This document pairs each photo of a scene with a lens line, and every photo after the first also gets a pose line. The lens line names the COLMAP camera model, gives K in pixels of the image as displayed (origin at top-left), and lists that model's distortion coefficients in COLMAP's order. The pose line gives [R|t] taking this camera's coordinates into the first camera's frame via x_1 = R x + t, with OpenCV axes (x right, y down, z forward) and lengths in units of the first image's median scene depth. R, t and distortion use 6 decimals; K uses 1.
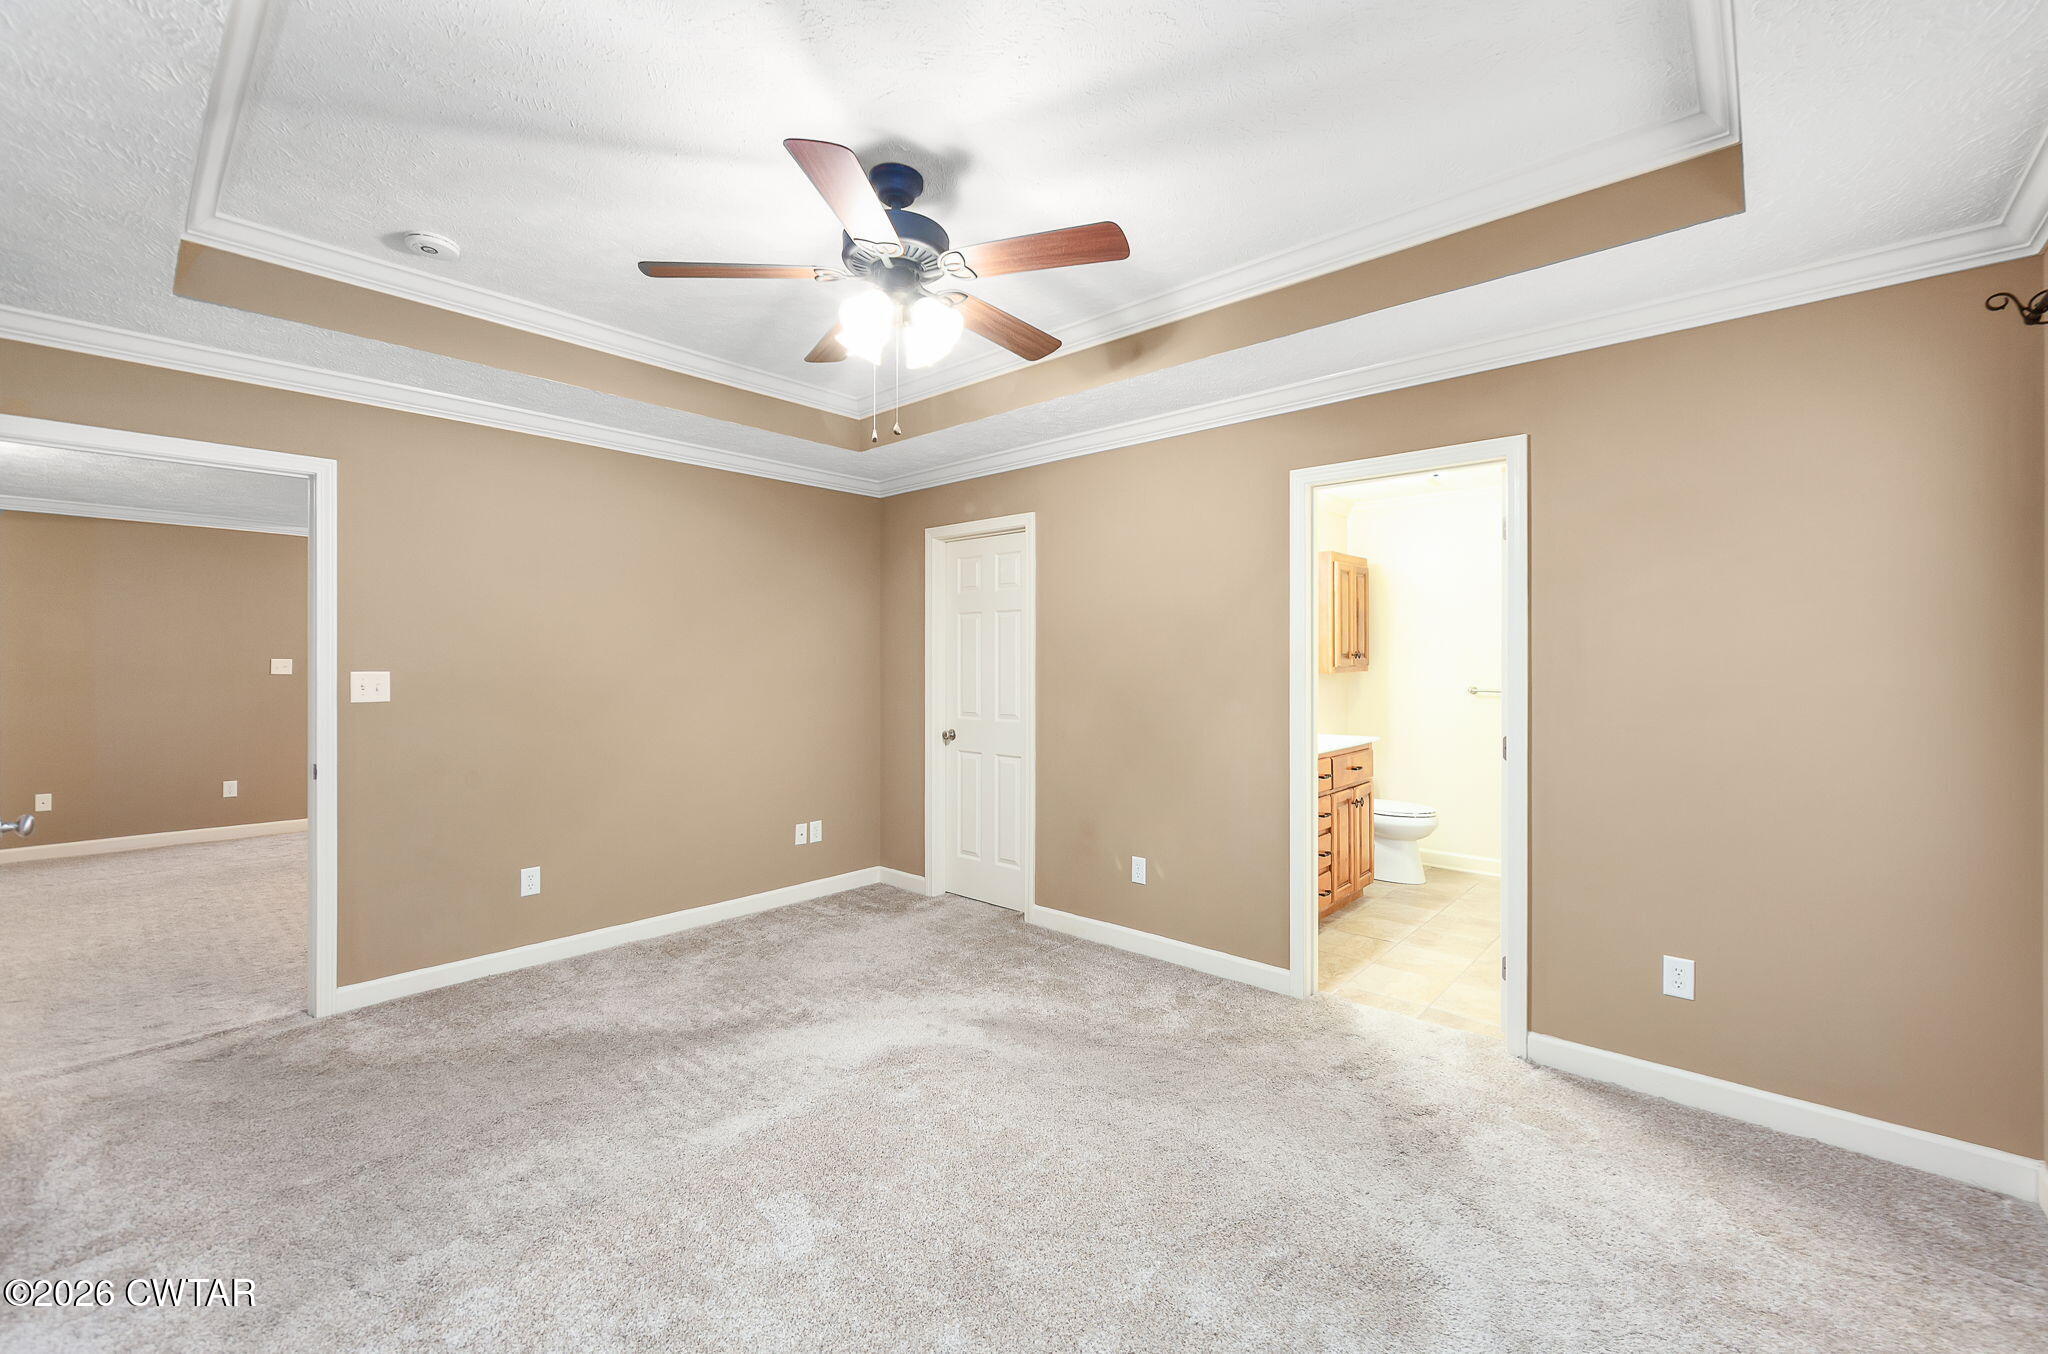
lens RADIAL K [[825.8, 0, 1066.1], [0, 825.8, 657.6], [0, 0, 1]] dist [-0.001751, 0.000080]
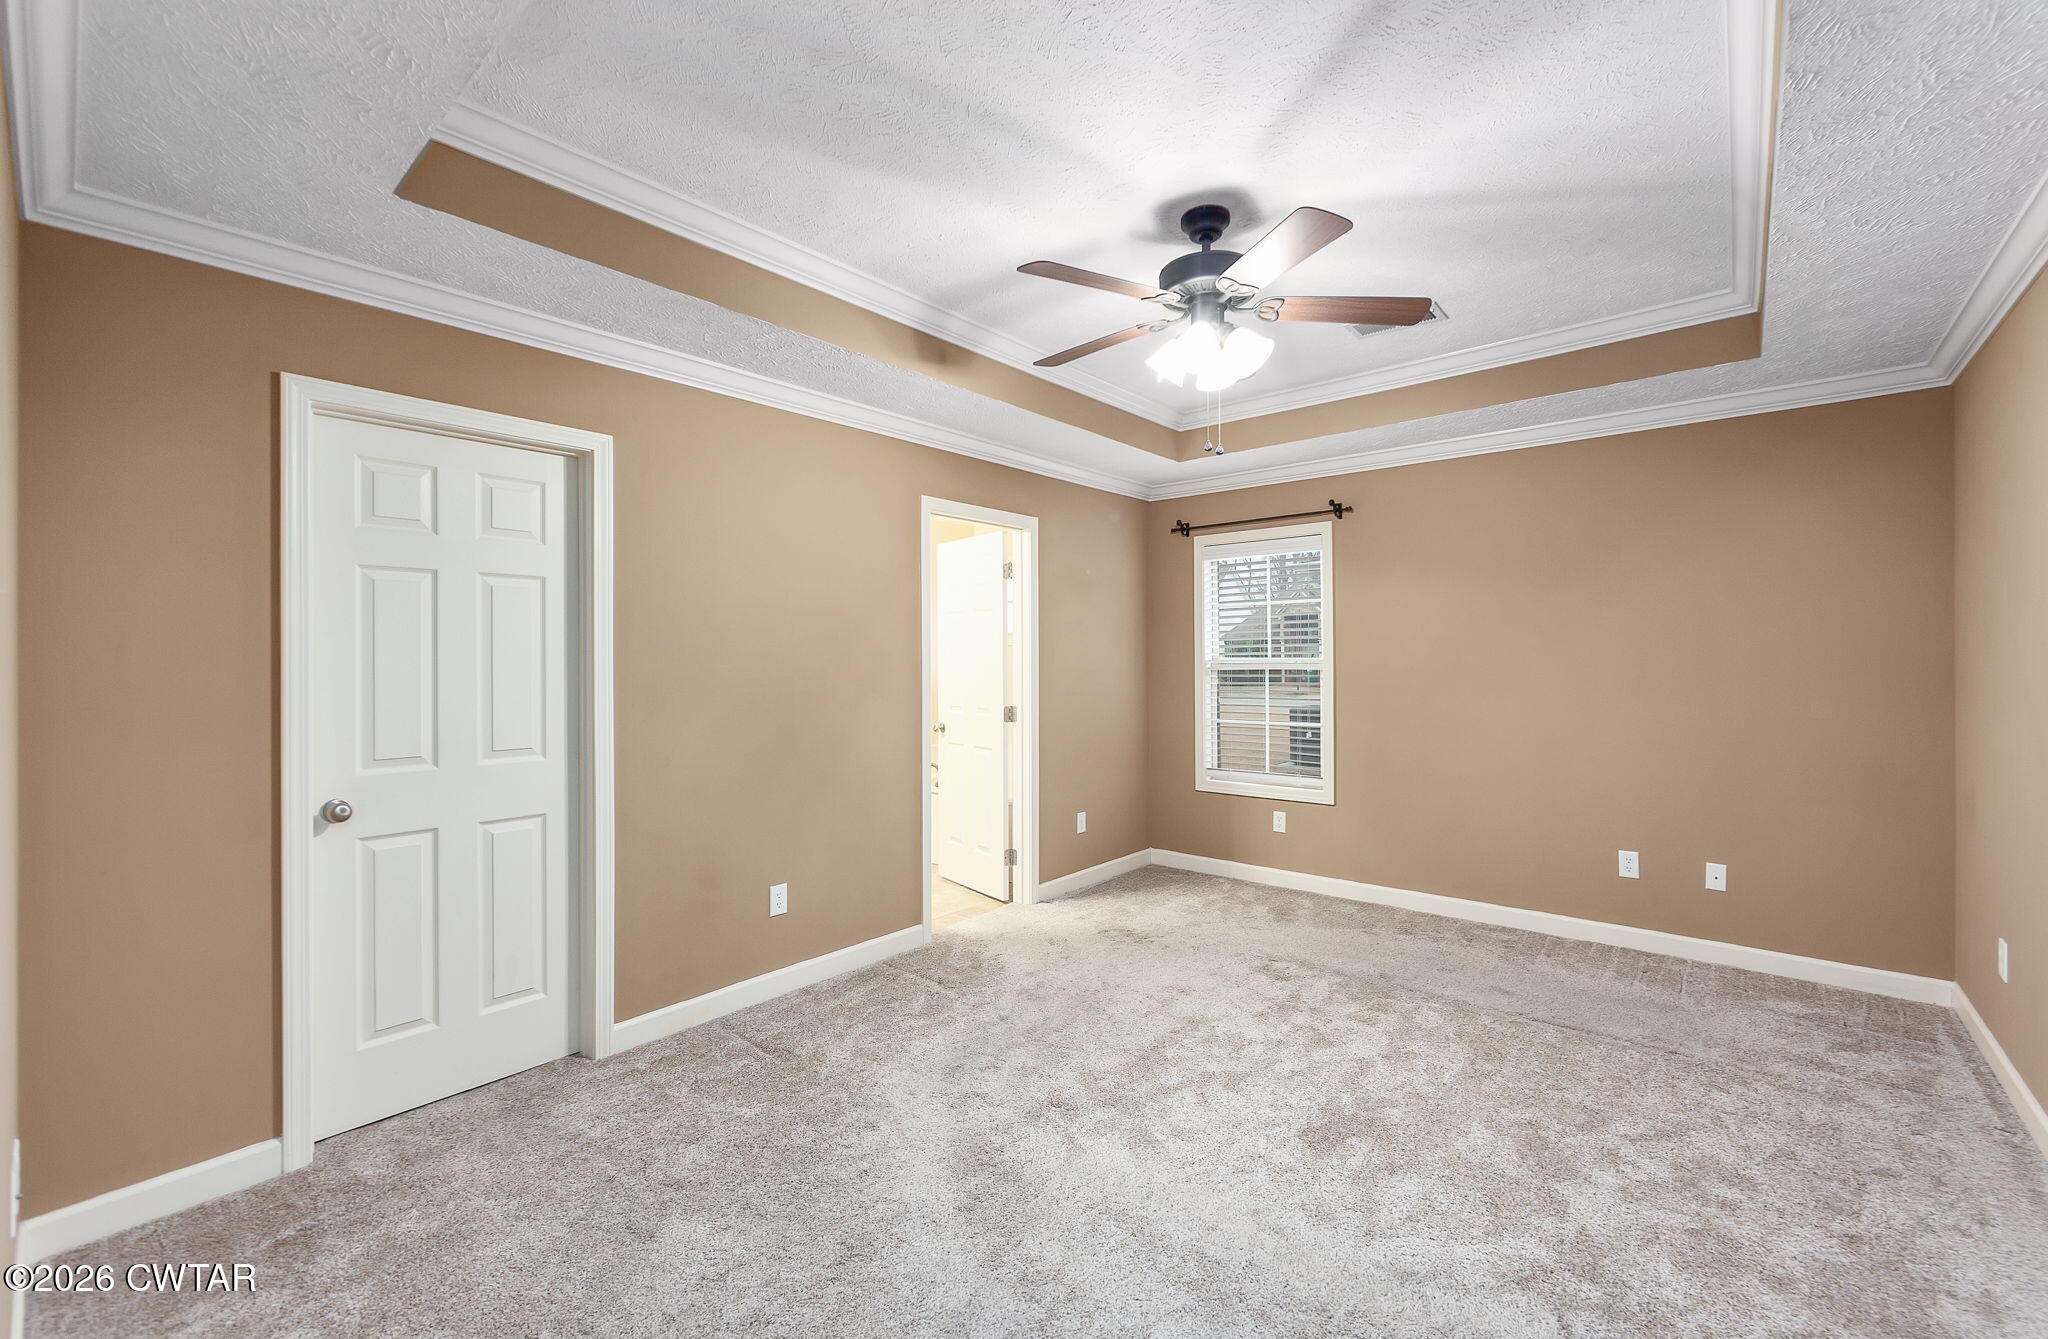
lens RADIAL K [[824.4, 0, 1047.7], [0, 824.4, 632.9], [0, 0, 1]] dist [0.000141, -0.000098]
pose [[-0.001106, 0.022264, 0.999752, -0.782634], [-0.006749, 0.999729, -0.022270, -0.004517], [-0.999977, -0.006772, -0.000955, 0.720659]]
